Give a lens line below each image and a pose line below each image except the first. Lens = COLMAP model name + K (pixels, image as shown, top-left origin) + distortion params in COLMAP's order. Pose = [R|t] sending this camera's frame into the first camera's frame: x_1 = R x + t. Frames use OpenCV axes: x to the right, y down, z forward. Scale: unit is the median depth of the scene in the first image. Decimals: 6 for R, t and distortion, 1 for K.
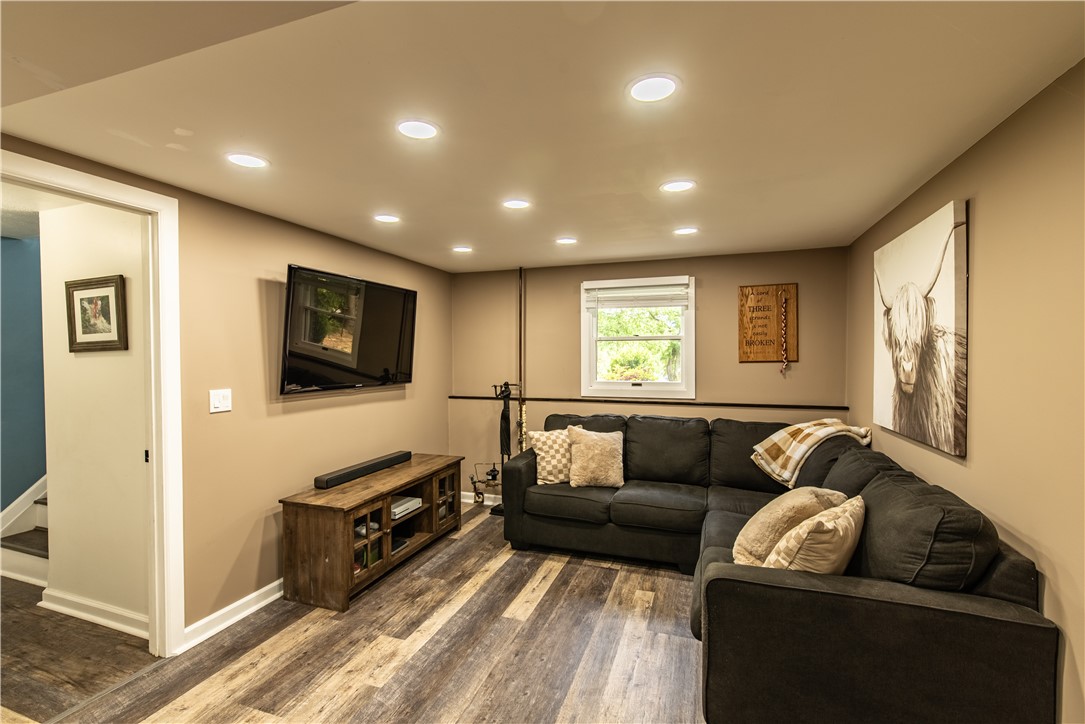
lens RADIAL K [[481.4, 0, 535.5], [0, 481.4, 363.9], [0, 0, 1]] dist [0.000683, -0.001043]
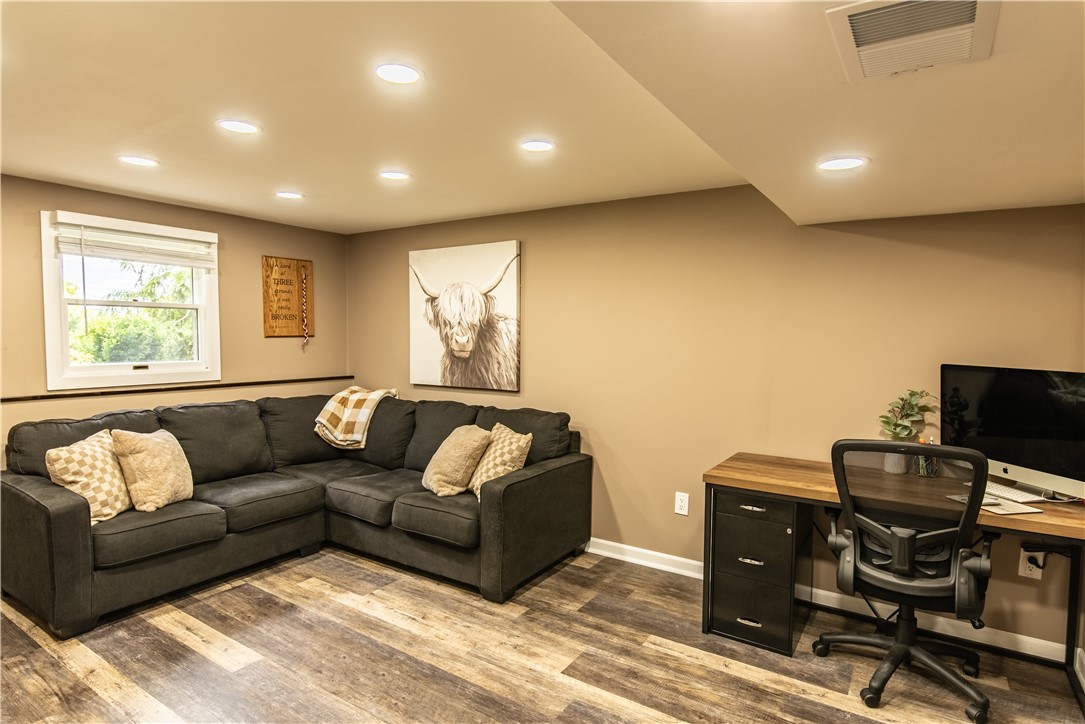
lens RADIAL K [[583.3, 0, 537.5], [0, 583.3, 364.4], [0, 0, 1]] dist [-0.001965, -0.000613]
pose [[0.239108, -0.043177, 0.970032, -0.641705], [0.005102, 0.999053, 0.043212, 0.004082], [-0.970979, -0.005384, 0.239102, 0.251253]]
